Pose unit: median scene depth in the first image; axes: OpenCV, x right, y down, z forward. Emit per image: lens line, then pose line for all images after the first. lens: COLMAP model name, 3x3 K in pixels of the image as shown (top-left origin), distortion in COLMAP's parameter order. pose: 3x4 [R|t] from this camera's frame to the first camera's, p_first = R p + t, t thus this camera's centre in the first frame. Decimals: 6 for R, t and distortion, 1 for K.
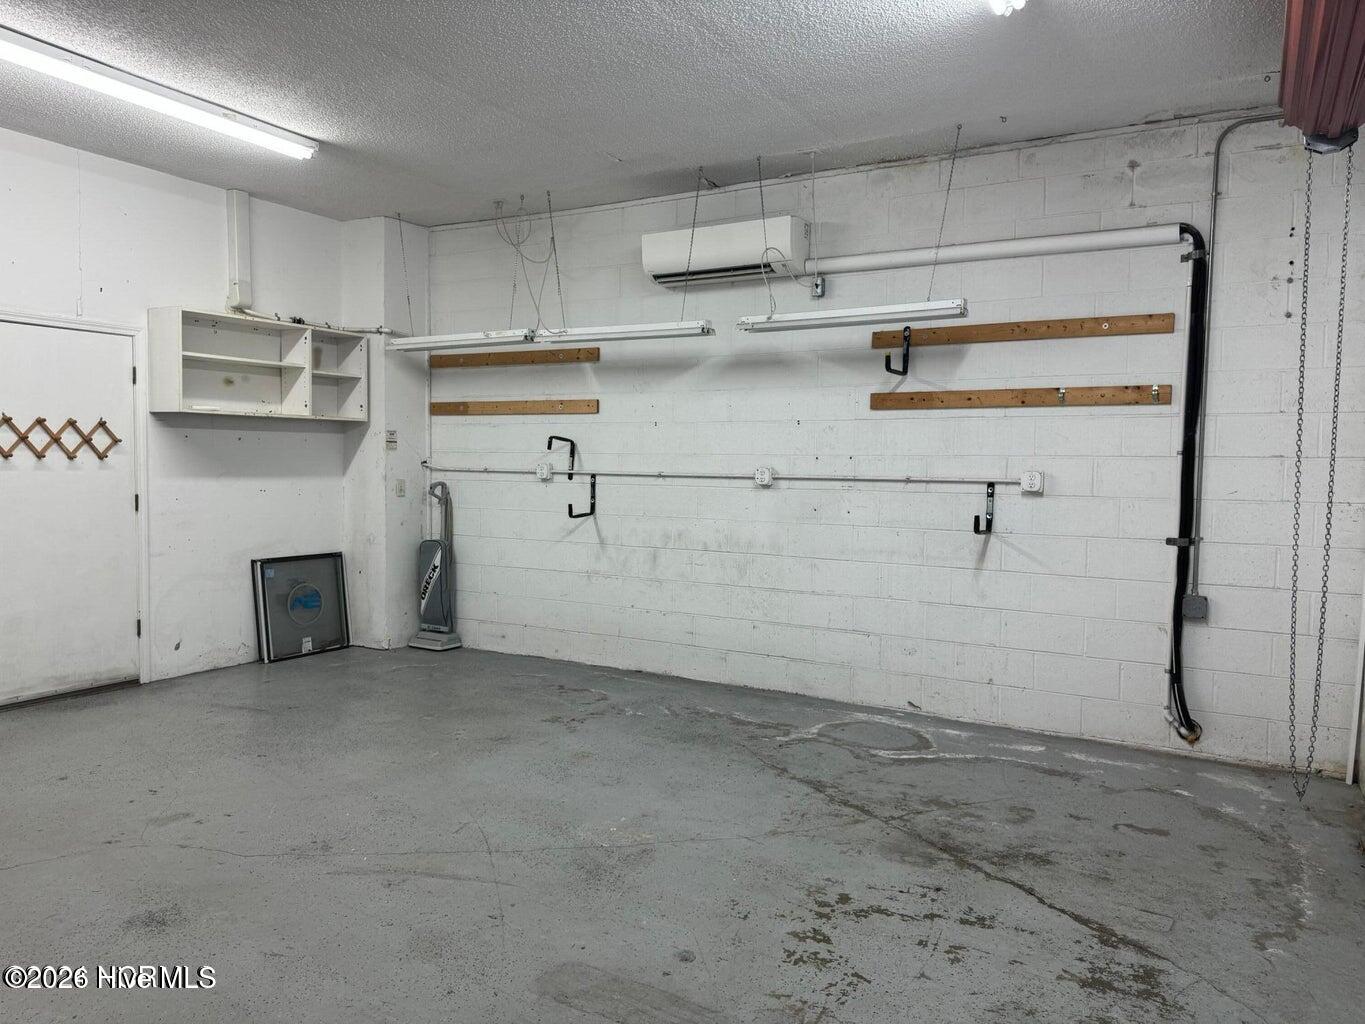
lens RADIAL K [[966.4, 0, 686.9], [0, 966.4, 516.3], [0, 0, 1]] dist [0.046667, -0.003855]
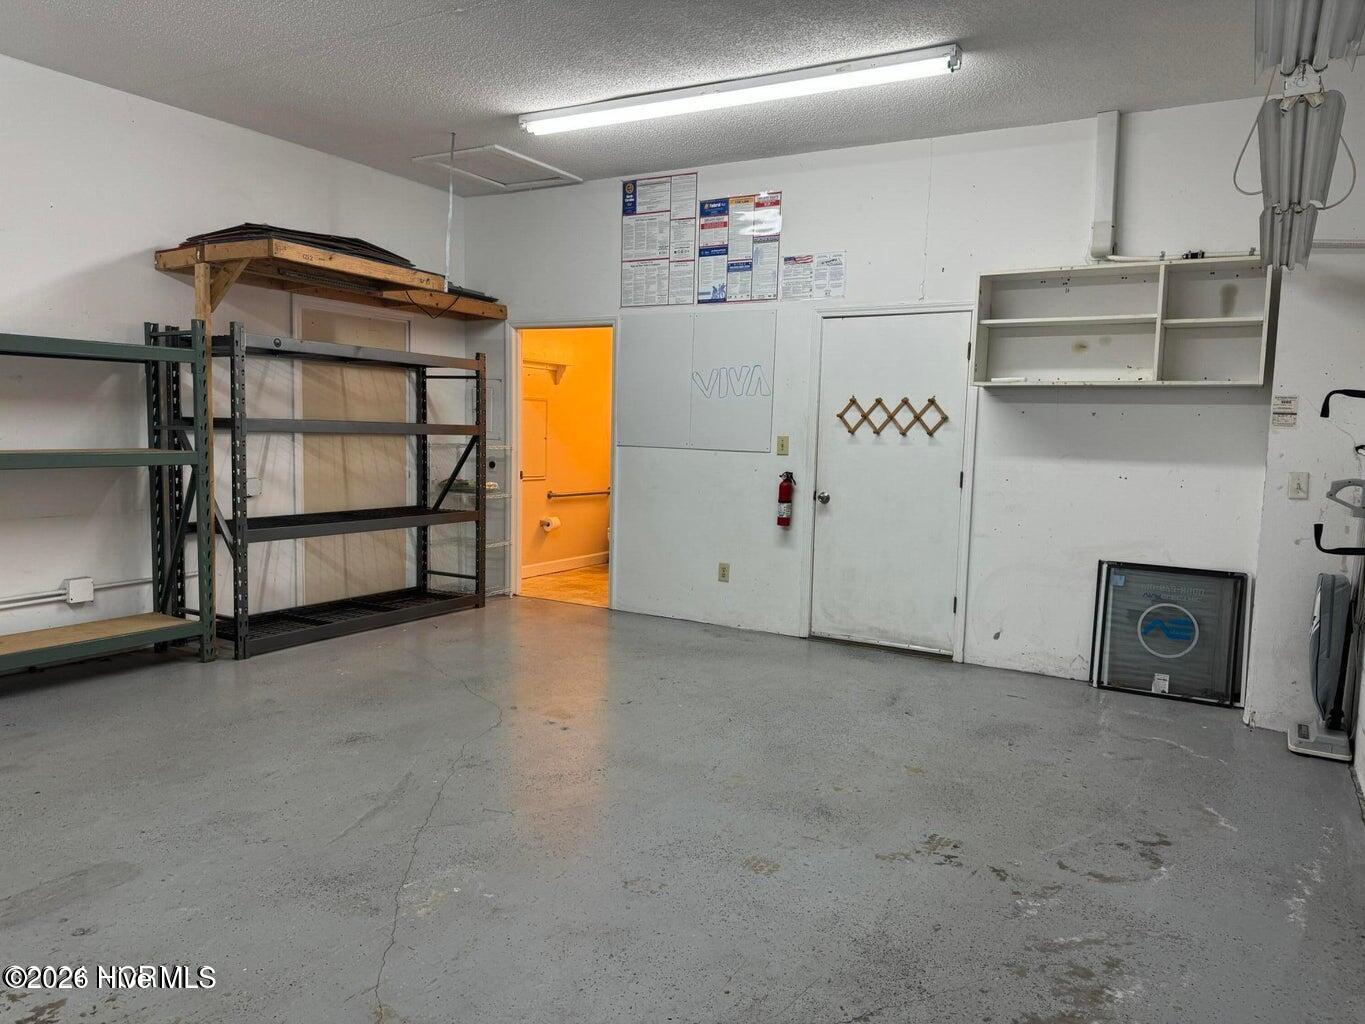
lens RADIAL K [[966.4, 0, 686.9], [0, 966.4, 516.3], [0, 0, 1]] dist [0.046667, -0.003855]
pose [[-0.016149, 0.079366, -0.996715, 0.438135], [-0.080688, 0.993490, 0.080417, -0.034948], [0.996609, 0.081721, -0.009640, 0.752038]]
